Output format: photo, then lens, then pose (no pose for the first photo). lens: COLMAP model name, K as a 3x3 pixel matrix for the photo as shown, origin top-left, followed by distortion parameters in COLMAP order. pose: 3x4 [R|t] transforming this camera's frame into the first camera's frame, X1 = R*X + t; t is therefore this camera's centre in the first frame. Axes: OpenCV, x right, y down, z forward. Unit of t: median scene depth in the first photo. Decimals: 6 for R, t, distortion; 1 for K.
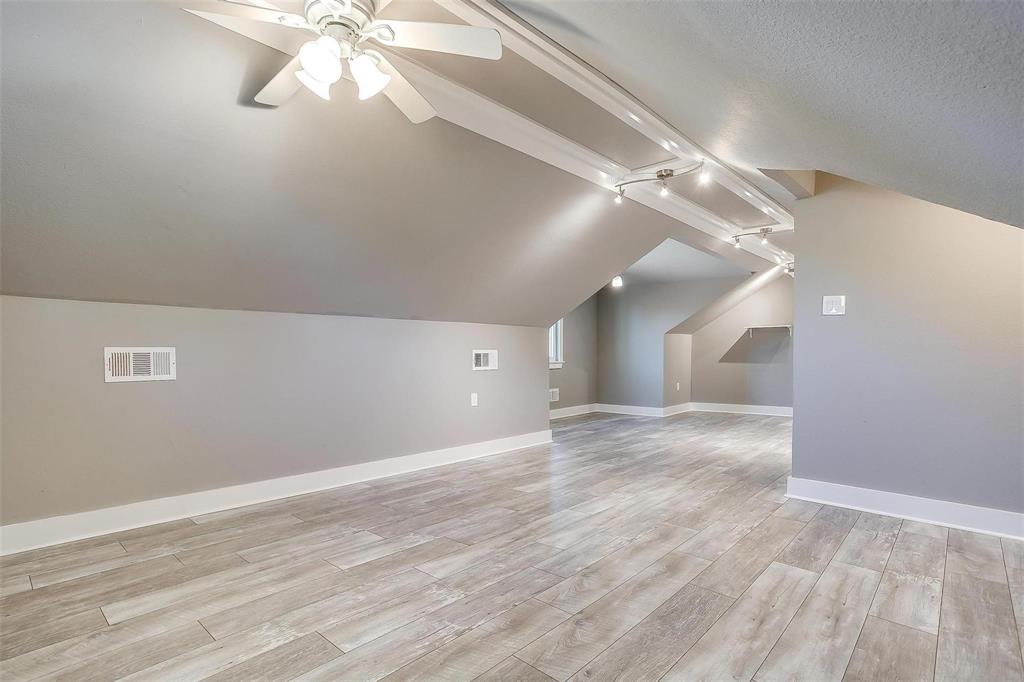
lens RADIAL K [[495.1, 0, 511.7], [0, 495.1, 342.8], [0, 0, 1]] dist [-0.001475, 0.000473]
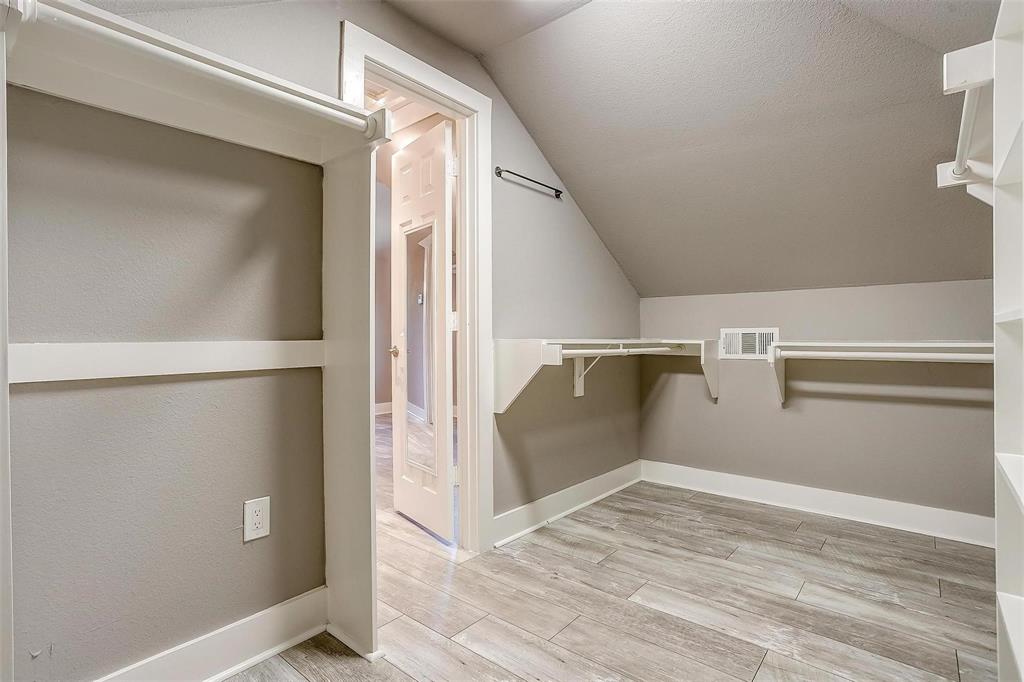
lens RADIAL K [[495.1, 0, 511.1], [0, 495.1, 339.4], [0, 0, 1]] dist [-0.001475, 0.000473]
pose [[0.051322, 0.008343, -0.998647, 0.419644], [0.019165, 0.999773, 0.009337, 0.016203], [0.998498, -0.019618, 0.051150, 0.483966]]
